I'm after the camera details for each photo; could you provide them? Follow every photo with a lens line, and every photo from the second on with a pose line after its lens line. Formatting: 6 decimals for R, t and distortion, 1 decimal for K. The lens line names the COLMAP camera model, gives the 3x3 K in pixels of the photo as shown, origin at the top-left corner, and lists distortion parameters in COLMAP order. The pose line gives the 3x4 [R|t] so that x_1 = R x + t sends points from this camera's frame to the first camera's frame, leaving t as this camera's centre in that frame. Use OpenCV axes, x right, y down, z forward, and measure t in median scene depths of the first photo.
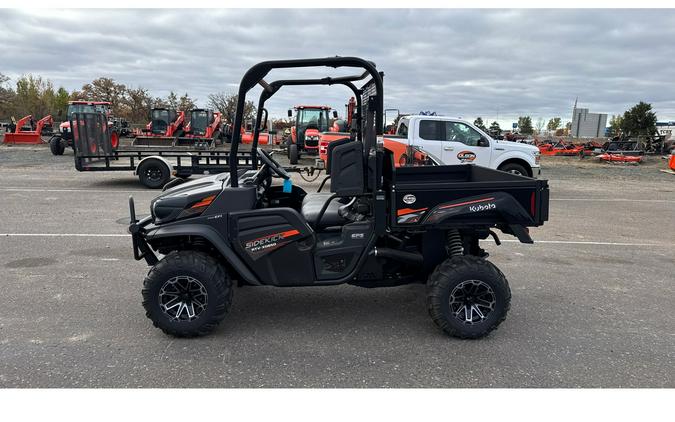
lens RADIAL K [[468.0, 0, 337.5], [0, 468.0, 211.0], [0, 0, 1]] dist [0.050460, -0.069179]
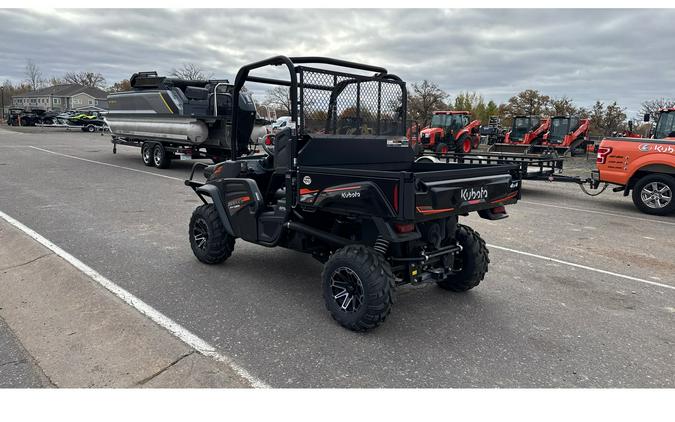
lens RADIAL K [[468.0, 0, 337.5], [0, 468.0, 211.0], [0, 0, 1]] dist [0.050460, -0.069179]
pose [[0.666297, 0.131832, -0.733941, 0.130585], [-0.148284, 0.988016, 0.042852, -0.001513], [0.730794, 0.080280, 0.677860, 0.039940]]
